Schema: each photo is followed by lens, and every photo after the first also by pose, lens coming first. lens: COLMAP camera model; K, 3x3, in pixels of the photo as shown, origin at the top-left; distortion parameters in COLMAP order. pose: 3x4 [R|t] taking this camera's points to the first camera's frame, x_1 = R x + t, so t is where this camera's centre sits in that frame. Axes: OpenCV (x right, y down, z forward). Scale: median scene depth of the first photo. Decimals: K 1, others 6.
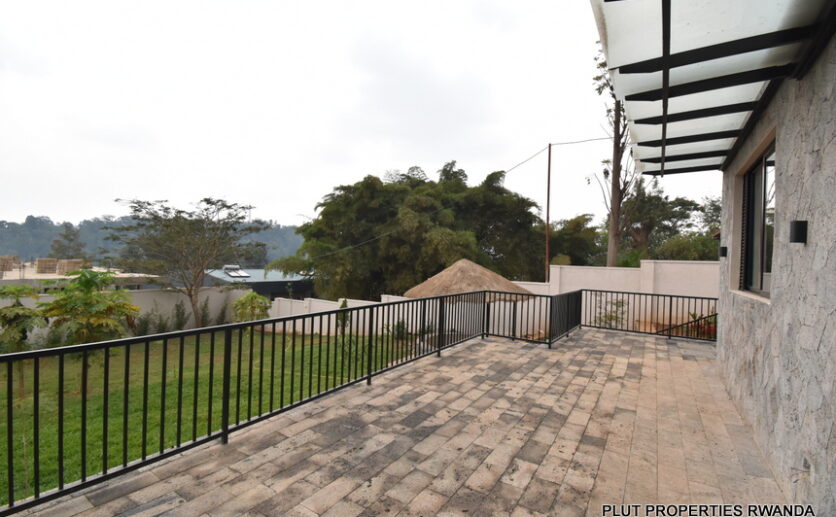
lens RADIAL K [[372.9, 0, 418.5], [0, 372.9, 260.7], [0, 0, 1]] dist [0.008214, -0.019598]
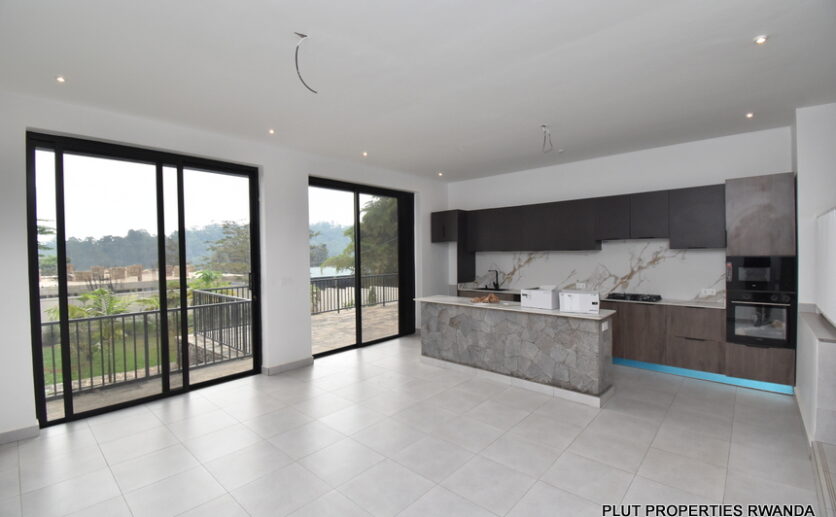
lens RADIAL K [[372.9, 0, 414.0], [0, 372.9, 259.7], [0, 0, 1]] dist [0.008214, -0.019598]
pose [[0.984646, -0.047702, -0.167918, 0.101691], [0.050581, 0.998637, 0.012906, -0.000035], [0.167074, -0.021201, 0.985716, -0.164317]]
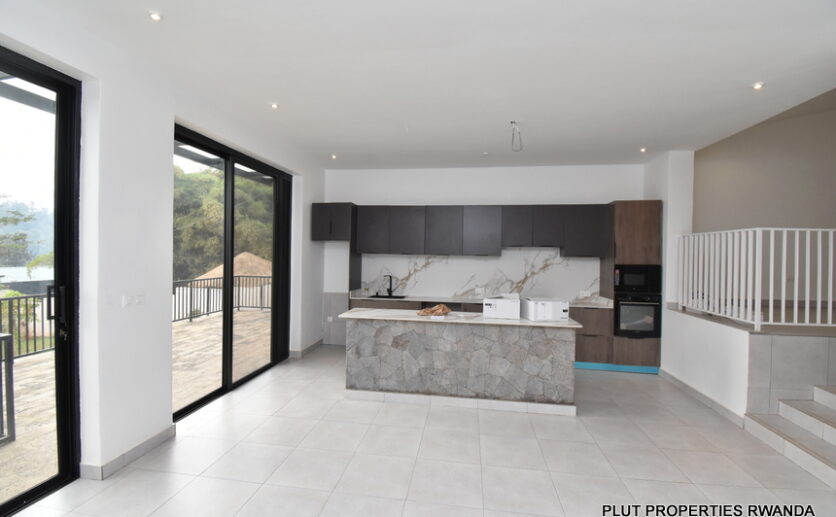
lens RADIAL K [[372.9, 0, 419.7], [0, 372.9, 259.4], [0, 0, 1]] dist [0.008214, -0.019598]
pose [[0.908056, -0.028013, 0.417912, 0.049124], [0.017525, 0.999428, 0.028915, -0.002096], [-0.418483, -0.018933, 0.908027, -0.126854]]
